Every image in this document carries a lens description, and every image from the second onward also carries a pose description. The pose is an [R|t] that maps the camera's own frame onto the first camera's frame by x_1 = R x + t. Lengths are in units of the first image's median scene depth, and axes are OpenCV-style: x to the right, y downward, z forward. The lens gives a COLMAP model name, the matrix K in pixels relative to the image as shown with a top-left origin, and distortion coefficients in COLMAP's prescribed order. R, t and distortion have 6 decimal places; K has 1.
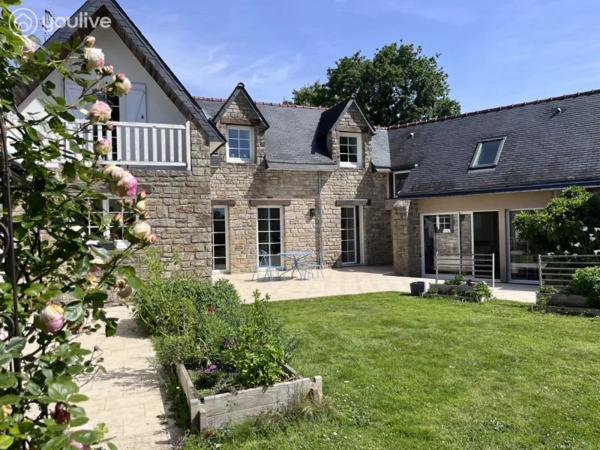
lens RADIAL K [[456.8, 0, 305.1], [0, 456.8, 229.1], [0, 0, 1]] dist [0.076135, -0.000511]
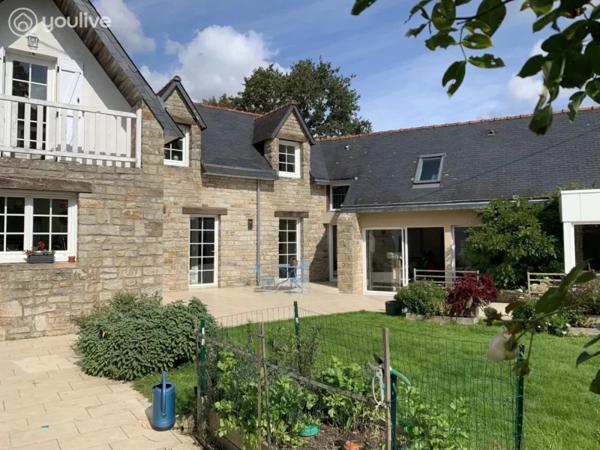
lens RADIAL K [[456.8, 0, 299.5], [0, 456.8, 218.6], [0, 0, 1]] dist [0.076135, -0.000511]
pose [[0.972145, 0.027068, 0.232812, -0.103484], [-0.014462, 0.998344, -0.055686, 0.003388], [-0.233934, 0.050768, 0.970926, 0.085430]]
